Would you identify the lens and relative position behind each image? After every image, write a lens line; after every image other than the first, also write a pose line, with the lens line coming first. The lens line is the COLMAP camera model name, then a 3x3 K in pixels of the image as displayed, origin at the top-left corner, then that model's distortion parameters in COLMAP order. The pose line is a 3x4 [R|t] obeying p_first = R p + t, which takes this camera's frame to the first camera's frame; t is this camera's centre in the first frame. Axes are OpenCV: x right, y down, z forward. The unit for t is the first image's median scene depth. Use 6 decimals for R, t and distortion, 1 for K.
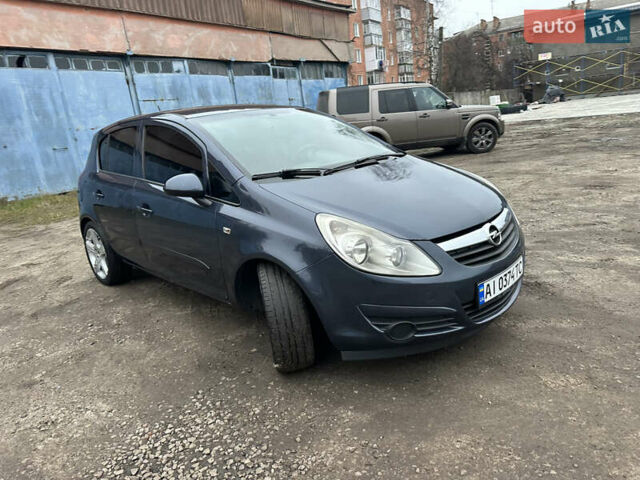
lens RADIAL K [[450.9, 0, 316.5], [0, 450.9, 237.1], [0, 0, 1]] dist [0.038403, -0.047495]
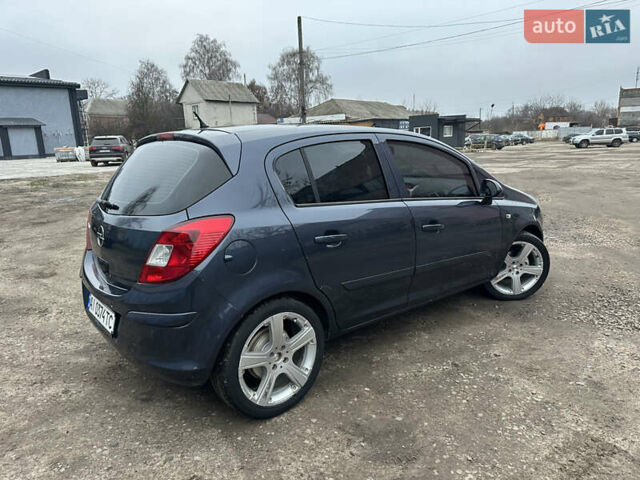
lens RADIAL K [[452.0, 0, 324.7], [0, 452.0, 238.3], [0, 0, 1]] dist [0.041355, -0.048079]
pose [[0.088443, -0.109642, 0.990028, -0.346592], [0.272275, 0.958732, 0.081853, -0.045812], [-0.958146, 0.262321, 0.114646, 0.292111]]
